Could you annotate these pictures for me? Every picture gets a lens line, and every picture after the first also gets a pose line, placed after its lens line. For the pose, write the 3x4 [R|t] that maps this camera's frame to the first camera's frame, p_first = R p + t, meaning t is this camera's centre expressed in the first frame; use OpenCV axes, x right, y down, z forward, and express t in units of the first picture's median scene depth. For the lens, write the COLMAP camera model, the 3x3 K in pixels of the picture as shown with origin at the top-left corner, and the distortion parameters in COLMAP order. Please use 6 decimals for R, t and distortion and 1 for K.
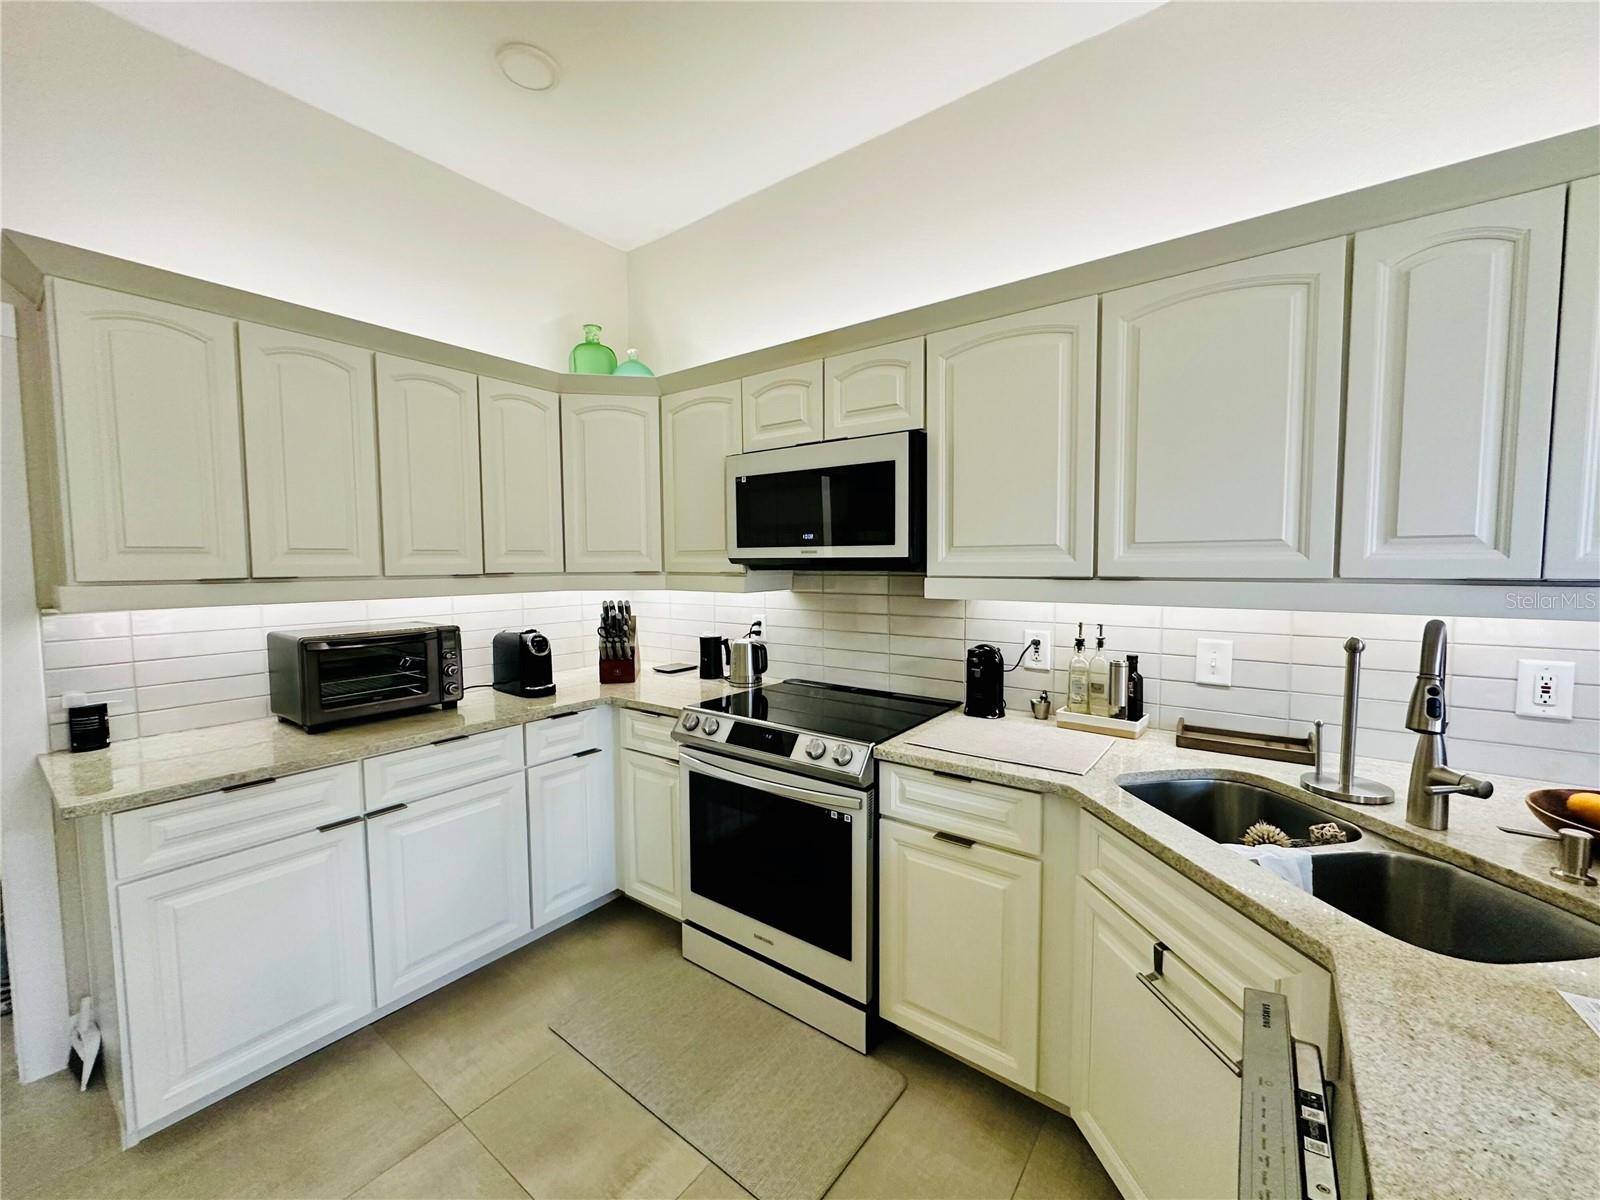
lens RADIAL K [[635.5, 0, 799.0], [0, 635.5, 601.2], [0, 0, 1]] dist [-0.005278, 0.000730]
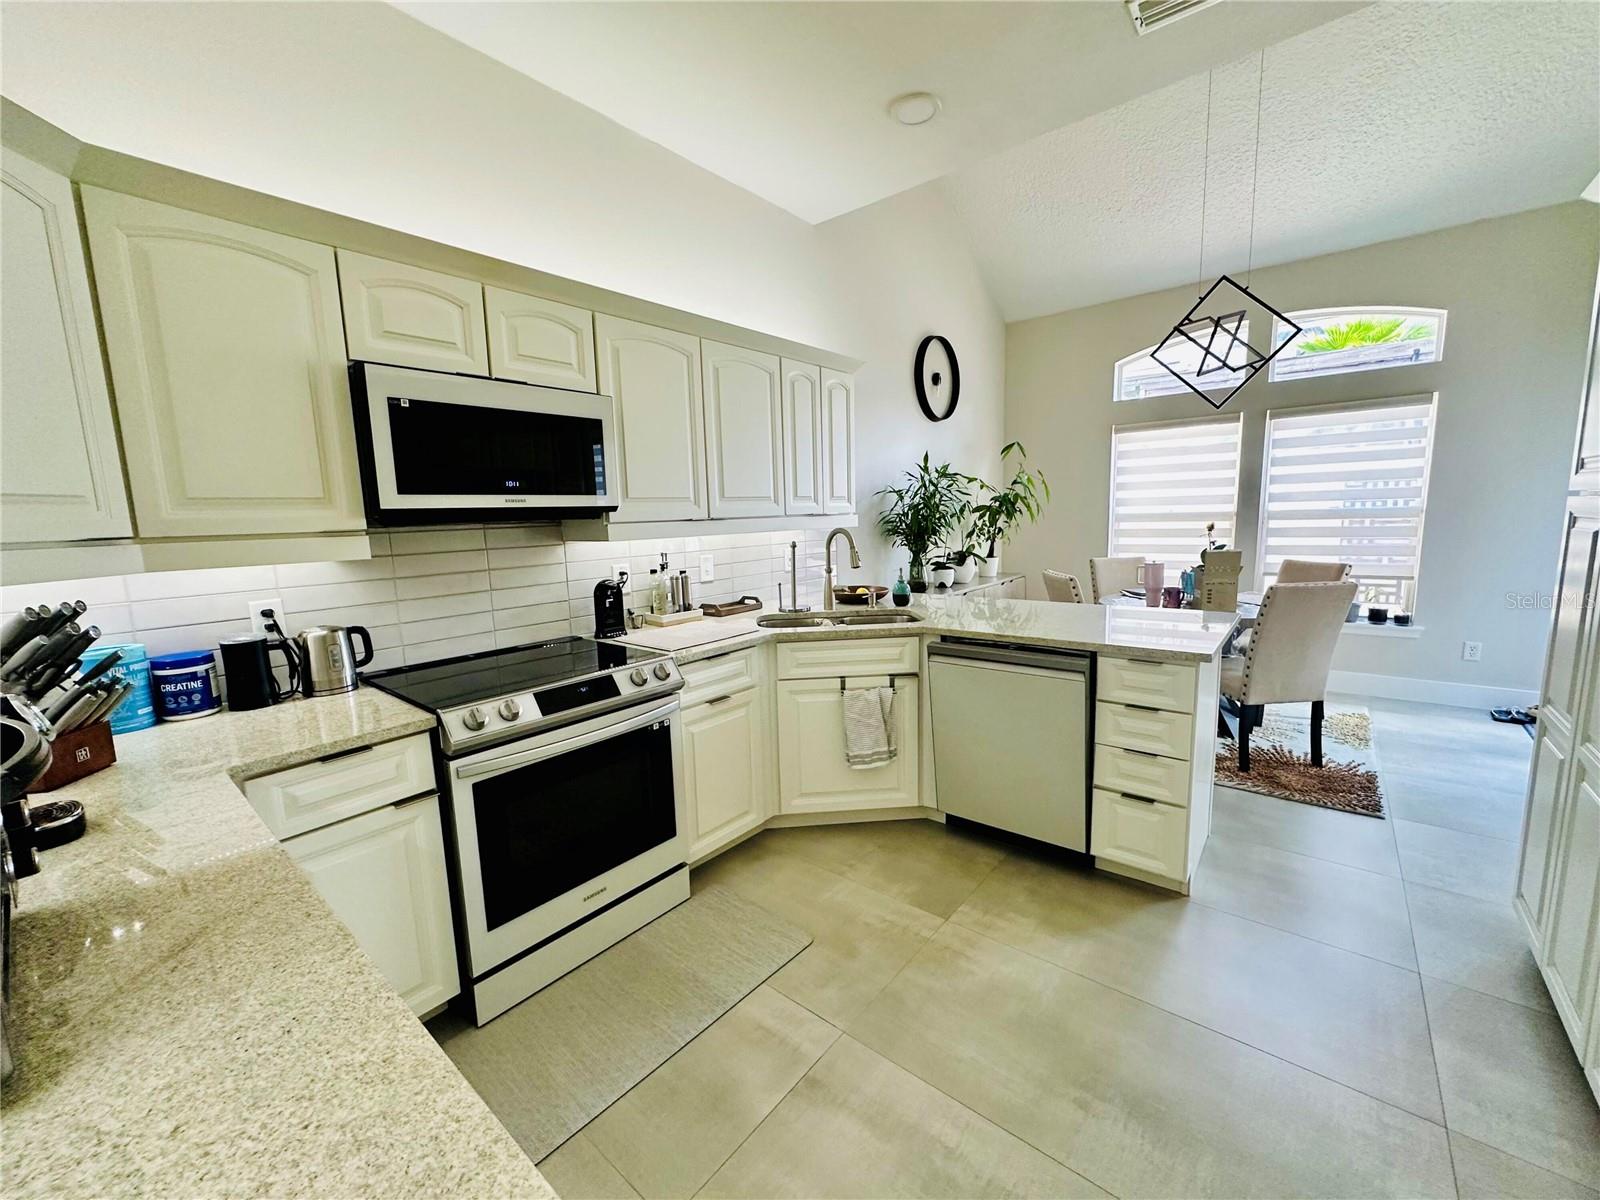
lens RADIAL K [[635.5, 0, 799.0], [0, 635.5, 601.2], [0, 0, 1]] dist [-0.005278, 0.000730]
pose [[0.049876, -0.137969, 0.989180, -0.932932], [0.087666, 0.987195, 0.133272, -0.021635], [-0.994901, 0.080070, 0.061332, 0.569821]]
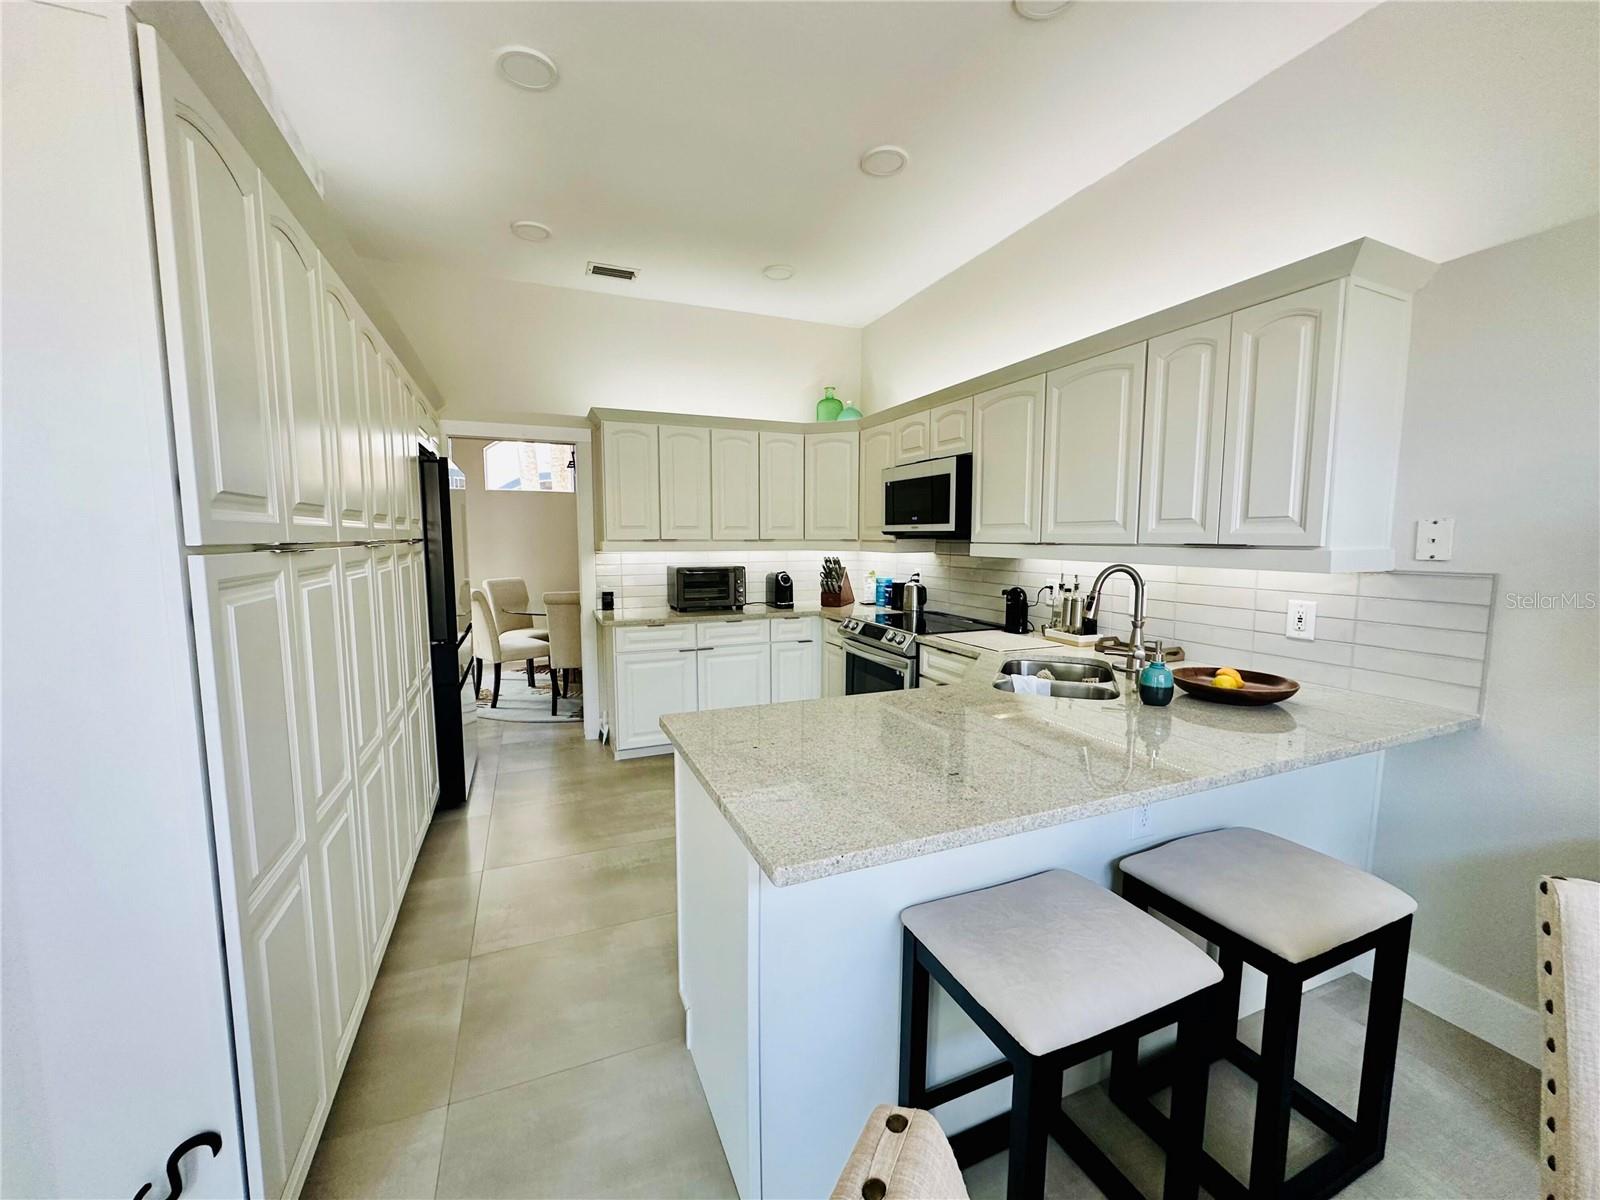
lens RADIAL K [[635.5, 0, 799.0], [0, 635.5, 601.2], [0, 0, 1]] dist [-0.005278, 0.000730]
pose [[0.861489, 0.056772, -0.504593, 0.635286], [-0.035166, 0.998015, 0.052249, 0.040950], [0.506558, -0.027267, 0.861775, -0.627612]]
